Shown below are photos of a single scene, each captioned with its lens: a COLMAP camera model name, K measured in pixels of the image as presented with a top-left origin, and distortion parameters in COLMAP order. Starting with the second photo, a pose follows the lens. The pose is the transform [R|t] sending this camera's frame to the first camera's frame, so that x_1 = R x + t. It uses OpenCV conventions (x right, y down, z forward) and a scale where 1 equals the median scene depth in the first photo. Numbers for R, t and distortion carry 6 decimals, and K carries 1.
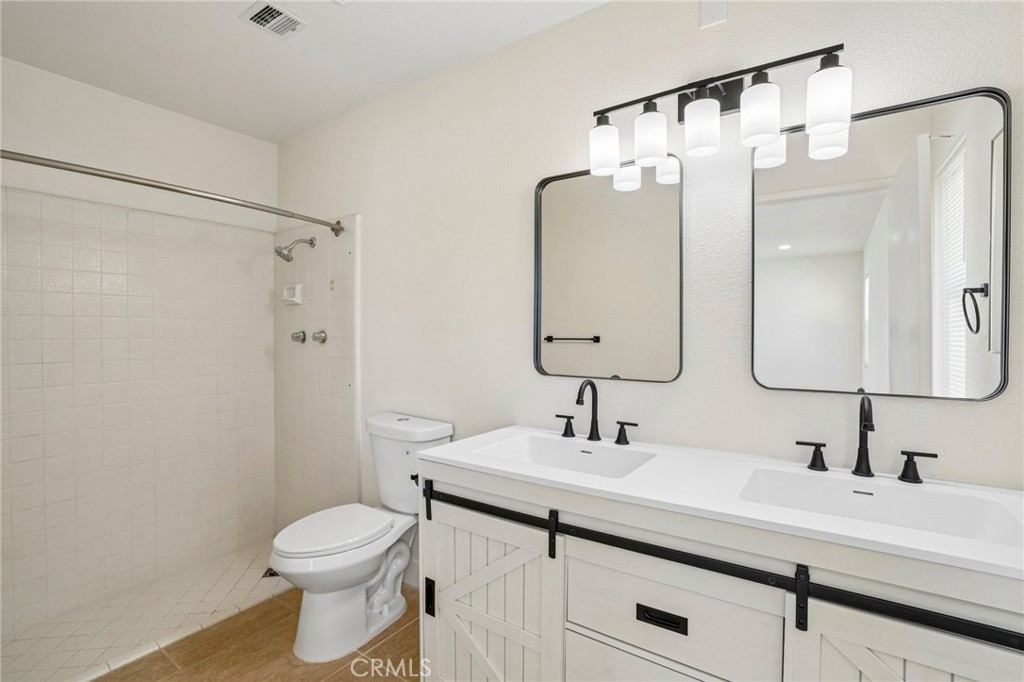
lens RADIAL K [[479.3, 0, 511.2], [0, 479.3, 340.1], [0, 0, 1]] dist [-0.049442, 0.012426]
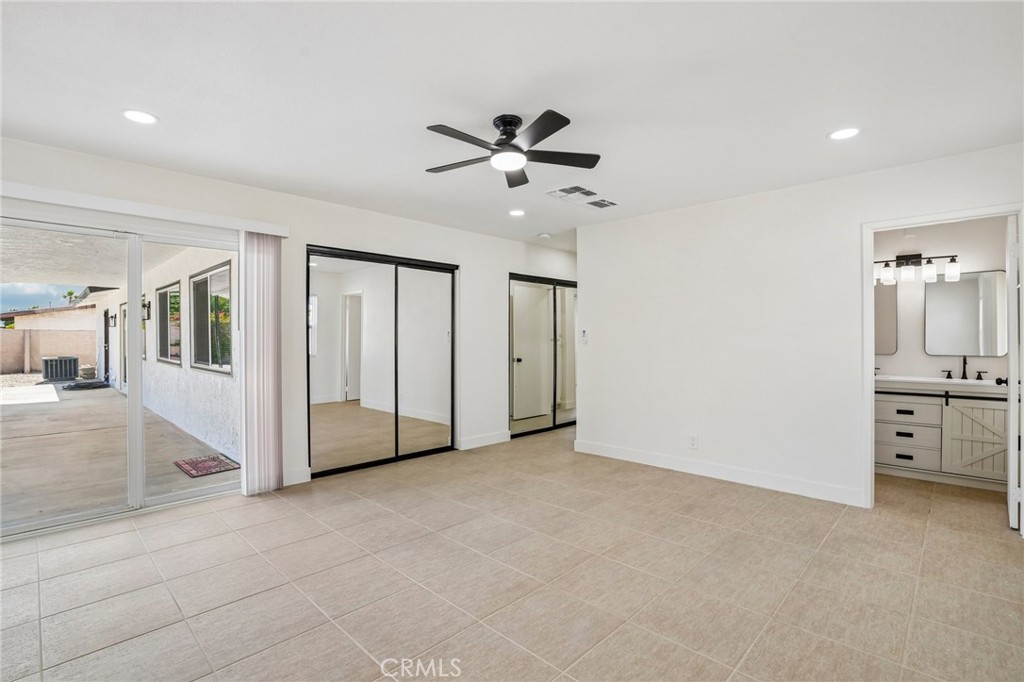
lens RADIAL K [[479.3, 0, 511.8], [0, 479.3, 338.4], [0, 0, 1]] dist [-0.049442, 0.012426]
pose [[0.986762, 0.002172, -0.162161, -1.977520], [-0.004861, 0.999857, -0.016185, 0.065722], [0.162103, 0.016759, 0.986632, -2.894869]]
